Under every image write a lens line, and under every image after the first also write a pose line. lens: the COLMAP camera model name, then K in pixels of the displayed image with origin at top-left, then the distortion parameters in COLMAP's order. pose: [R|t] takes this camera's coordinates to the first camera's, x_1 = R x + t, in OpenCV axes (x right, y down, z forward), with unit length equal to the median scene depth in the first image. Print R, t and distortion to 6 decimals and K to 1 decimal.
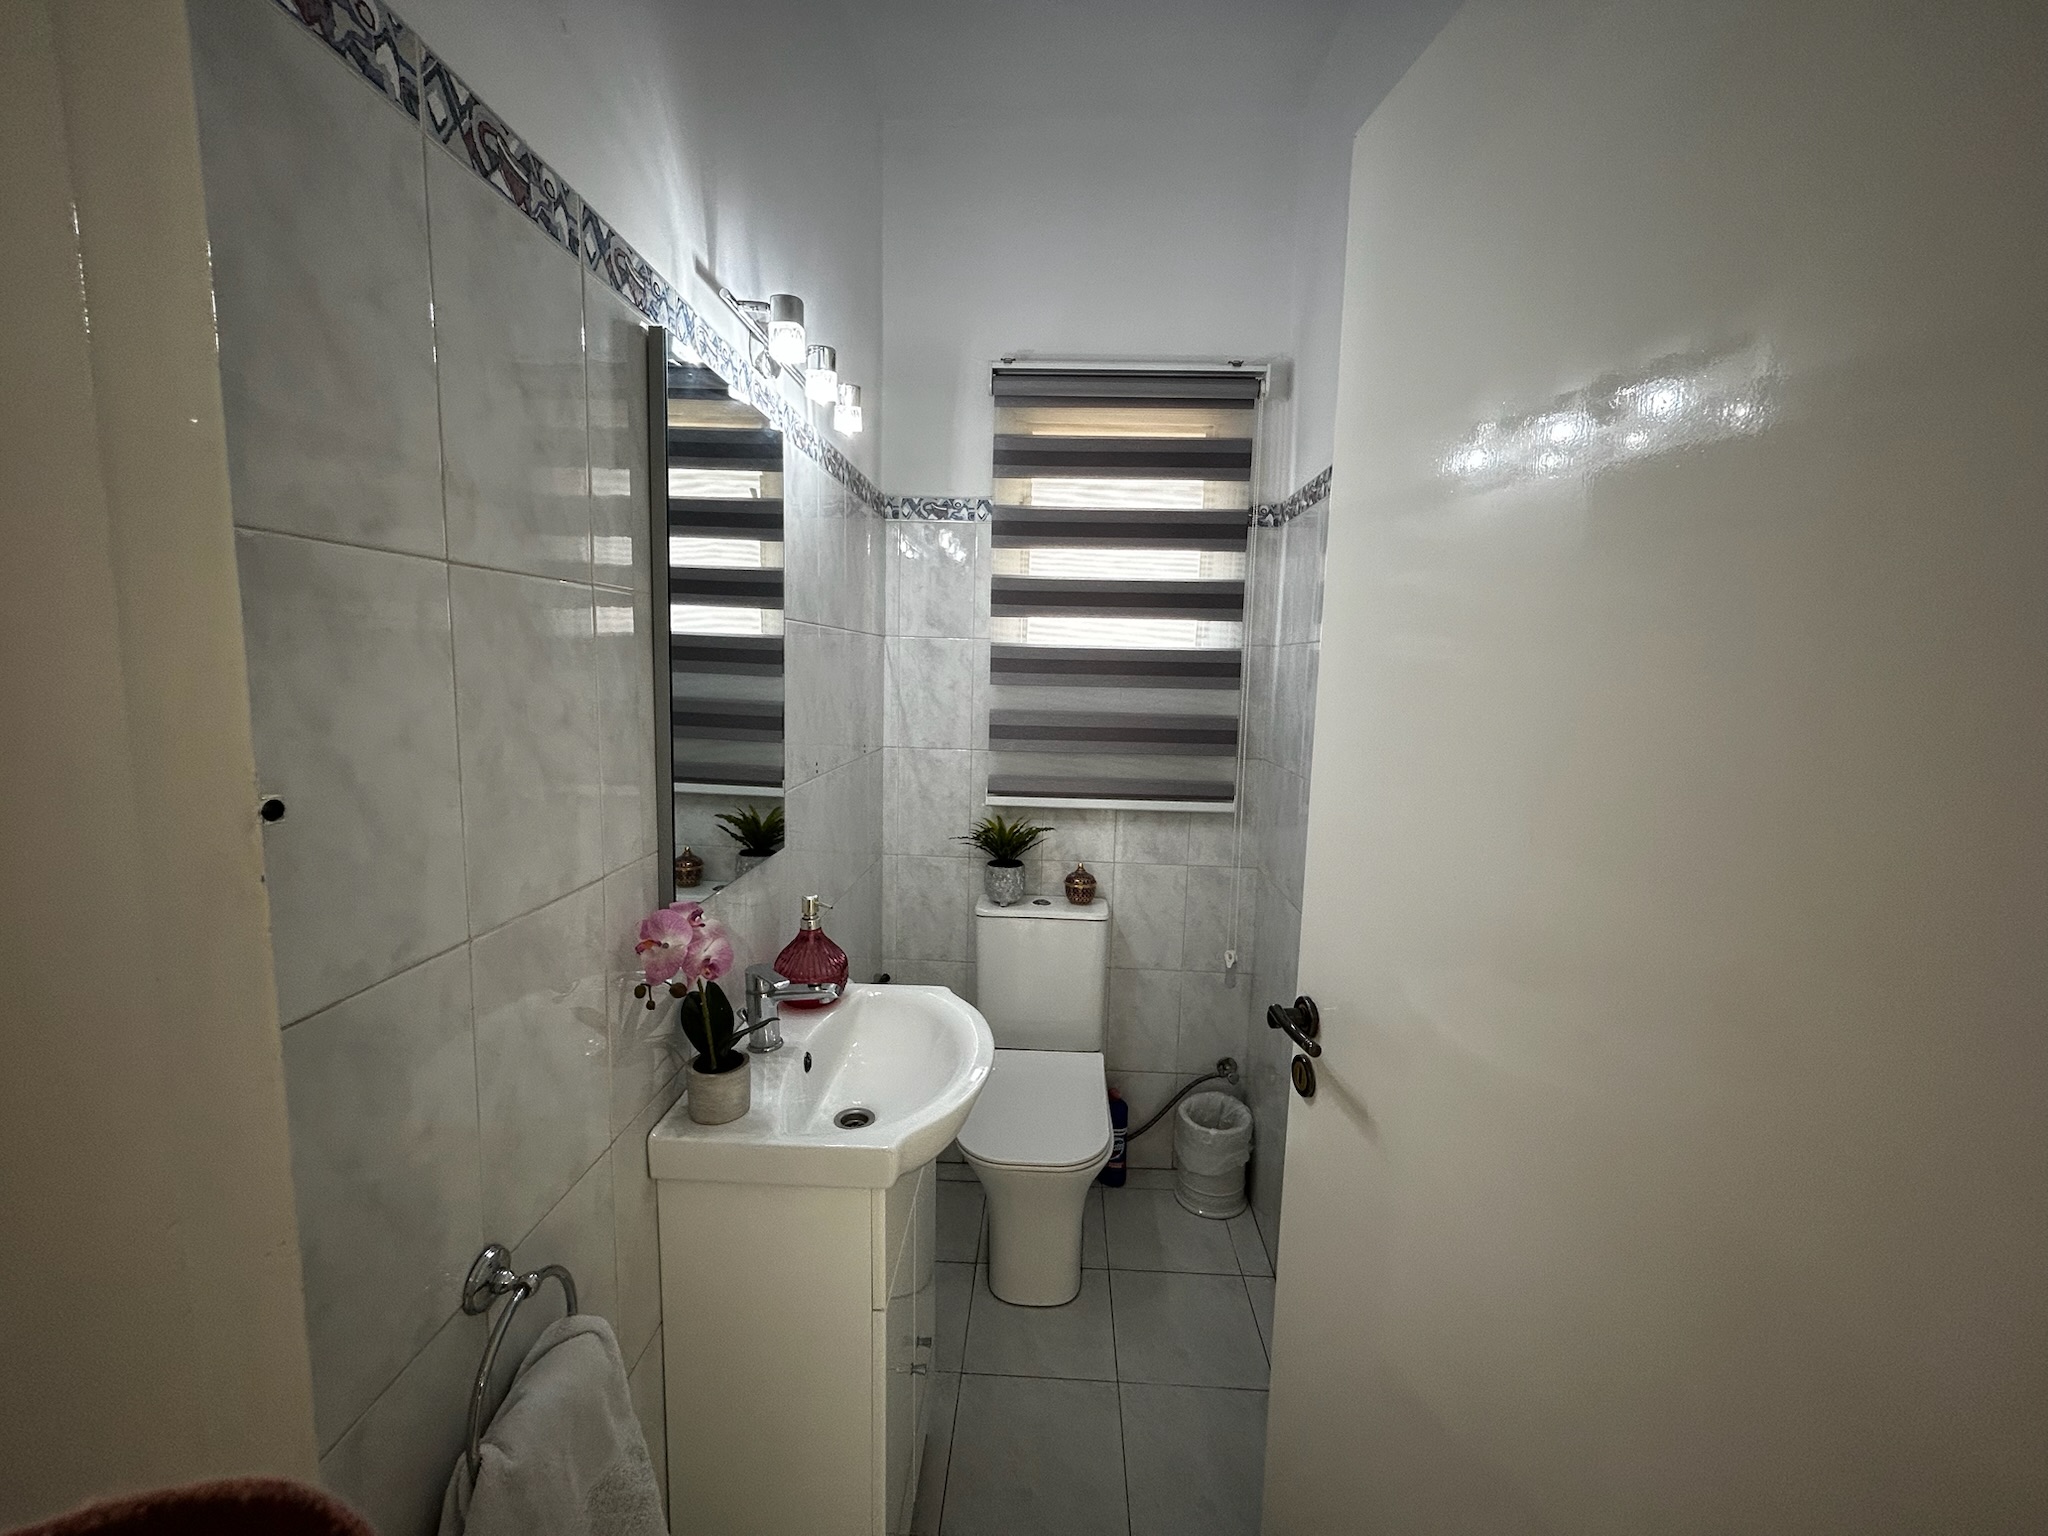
lens RADIAL K [[825.2, 0, 1026.4], [0, 825.2, 762.2], [0, 0, 1]] dist [-0.003218, 0.000186]
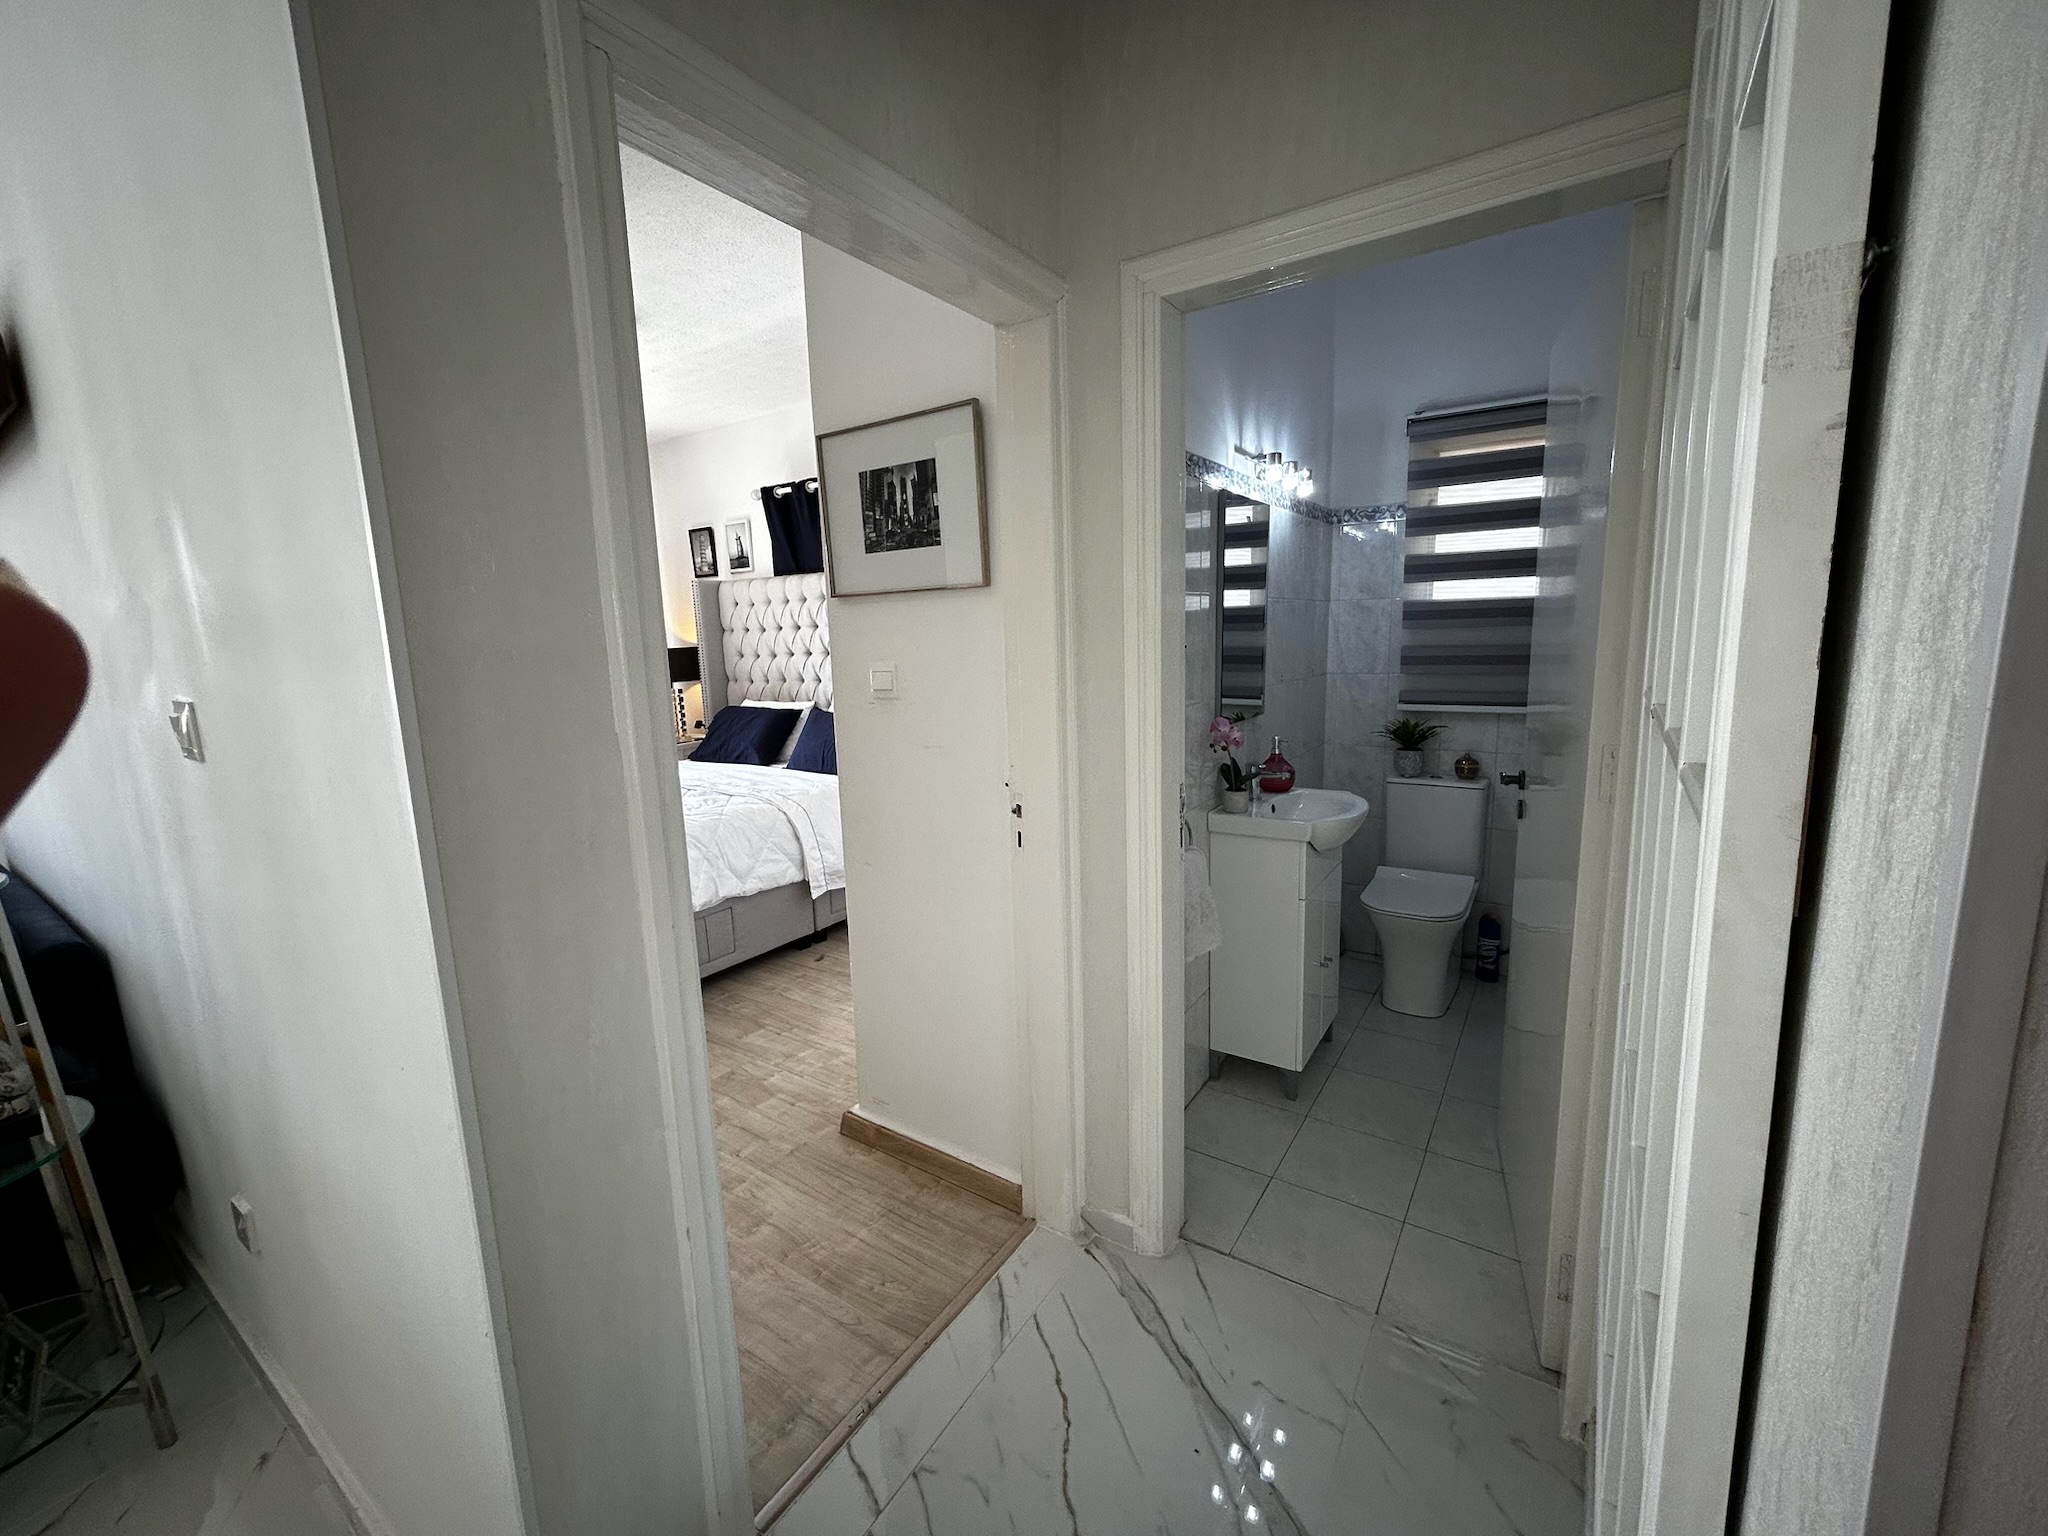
lens RADIAL K [[825.2, 0, 1014.7], [0, 825.2, 768.1], [0, 0, 1]] dist [-0.003218, 0.000186]
pose [[0.844635, 0.036609, -0.534089, 0.171910], [-0.013498, 0.998798, 0.047115, 0.098200], [0.535172, -0.032586, 0.844114, -0.653498]]
